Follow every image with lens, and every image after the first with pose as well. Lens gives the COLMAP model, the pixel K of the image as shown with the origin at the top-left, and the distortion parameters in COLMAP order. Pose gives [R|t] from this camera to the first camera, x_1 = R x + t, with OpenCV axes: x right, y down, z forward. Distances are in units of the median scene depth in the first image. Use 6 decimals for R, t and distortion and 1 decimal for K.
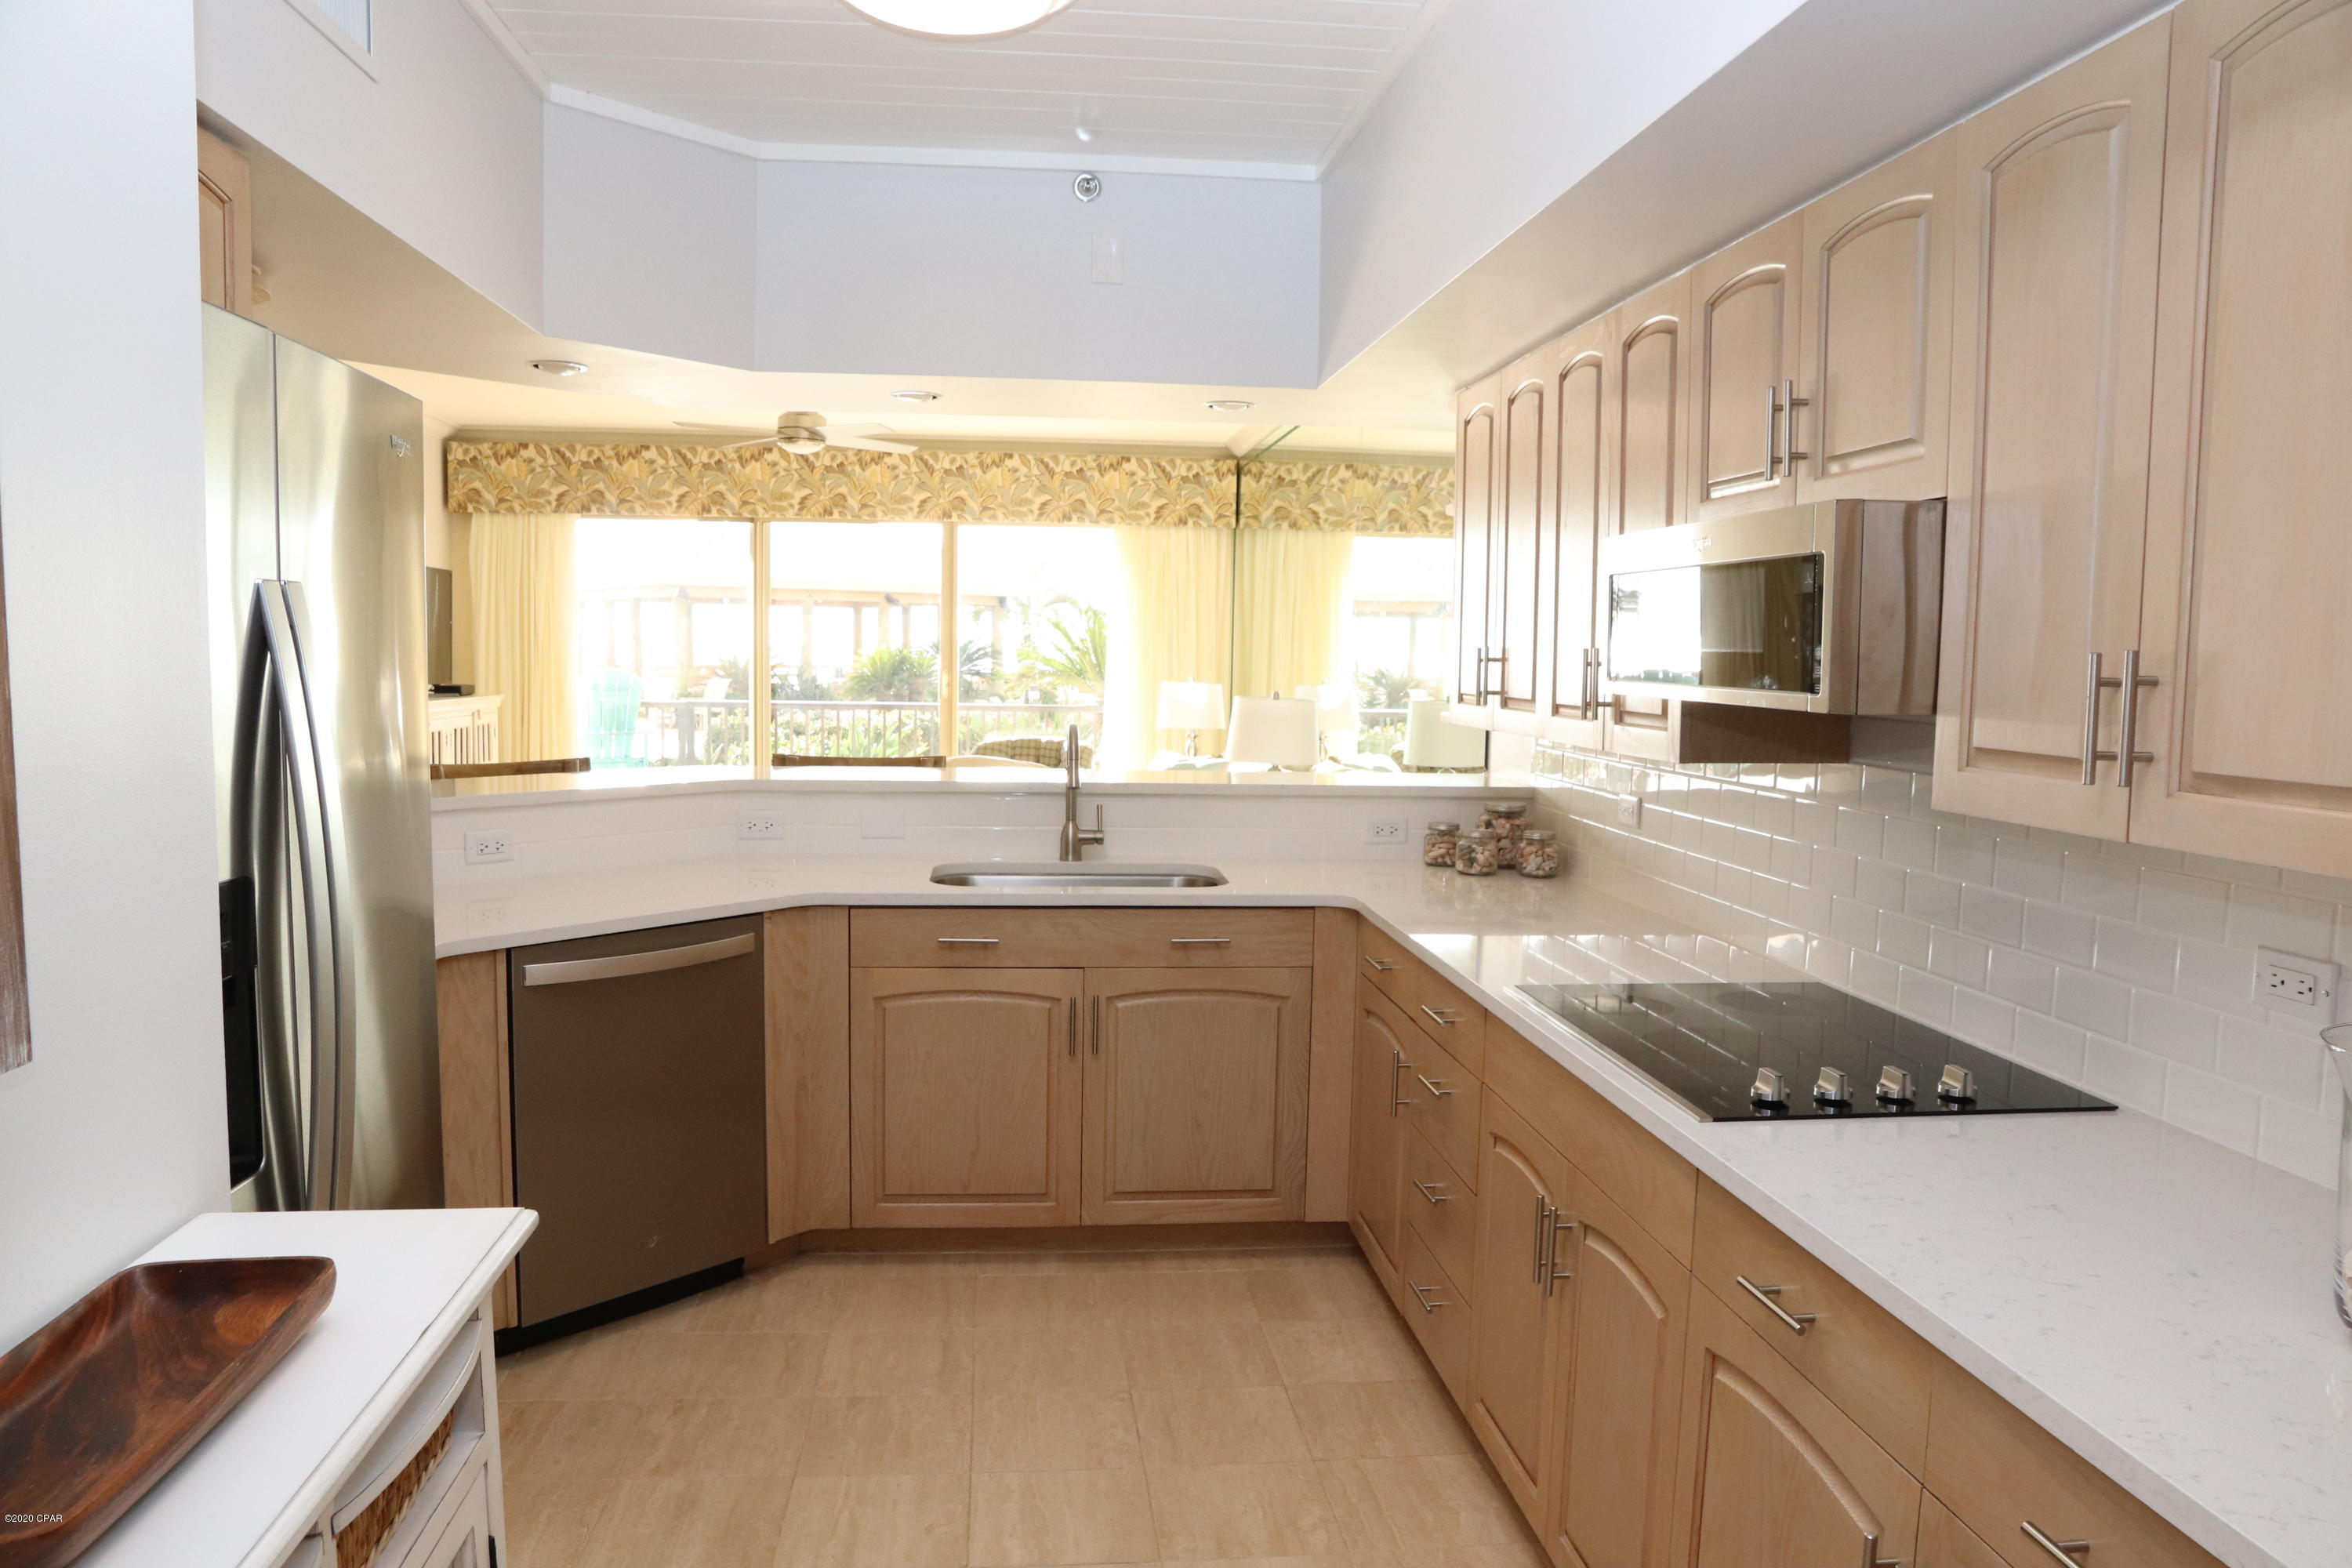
lens RADIAL K [[1619.8, 0, 1170.9], [0, 1619.8, 788.5], [0, 0, 1]] dist [-0.090557, 0.055271]
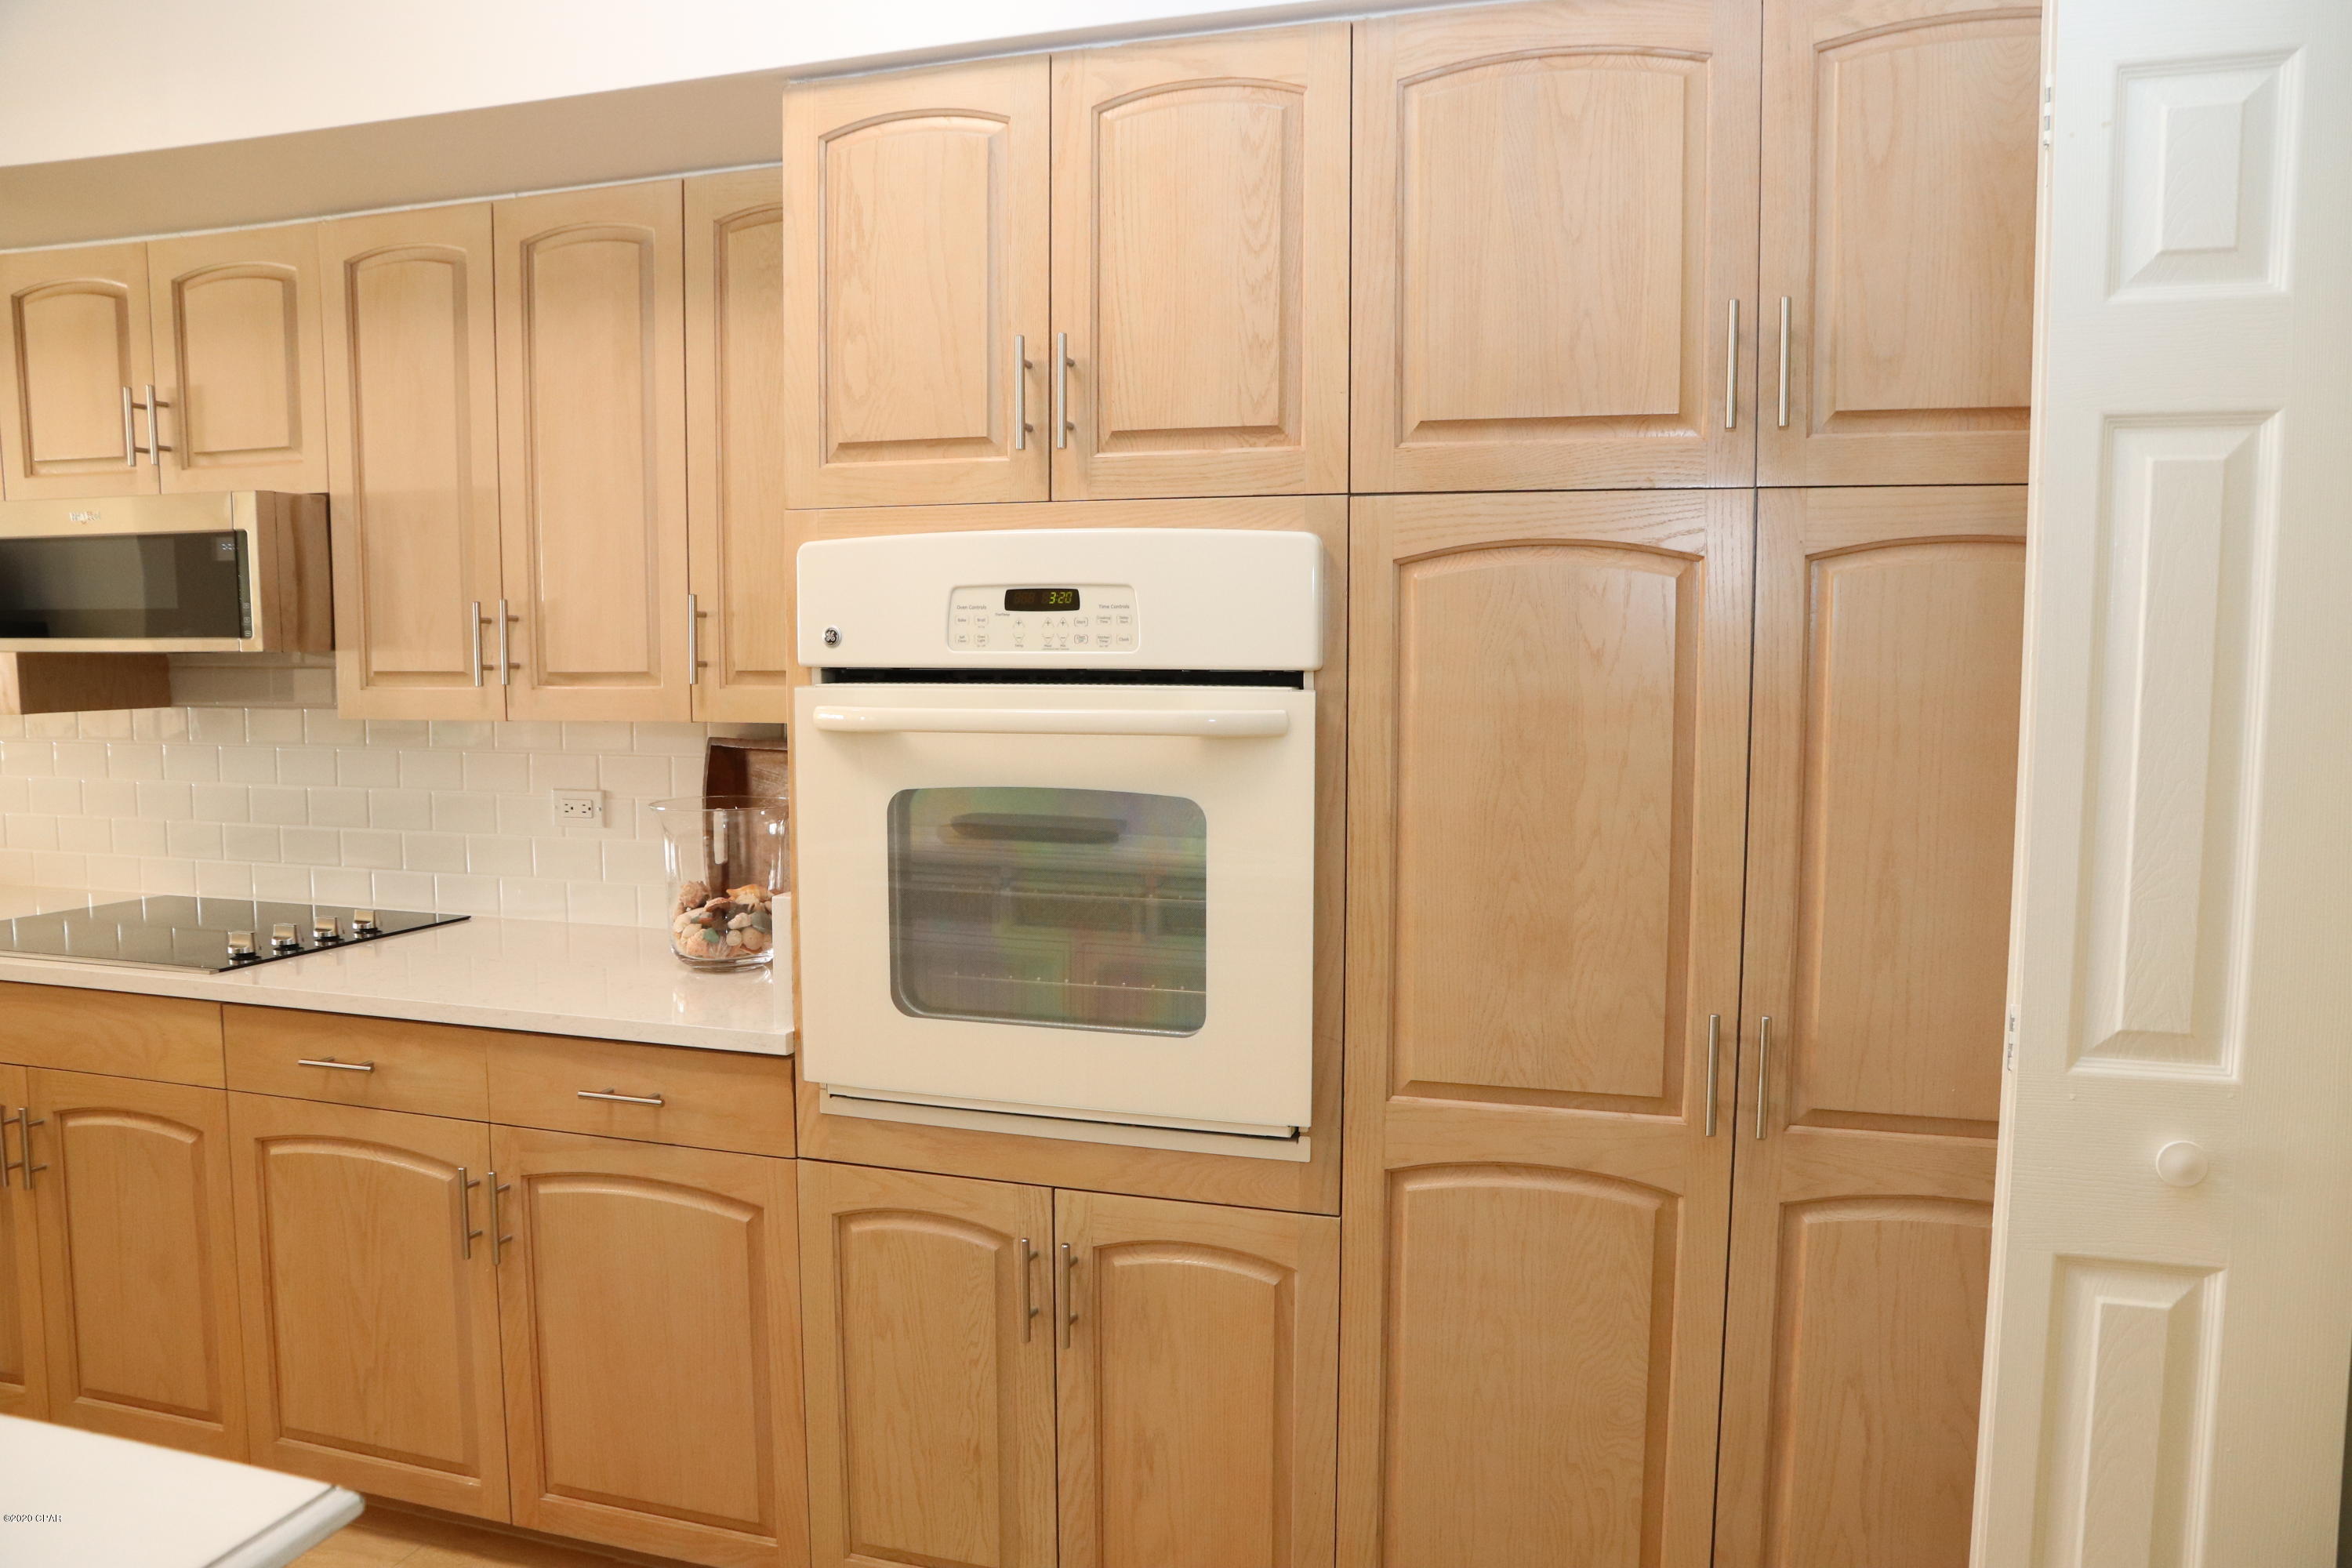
lens RADIAL K [[1619.8, 0, 1183.8], [0, 1619.8, 794.4], [0, 0, 1]] dist [-0.090557, 0.055271]
pose [[0.402301, -0.094825, 0.910583, -0.504660], [0.084049, 0.994247, 0.066404, 0.049555], [-0.911641, 0.049819, 0.407957, -0.233163]]
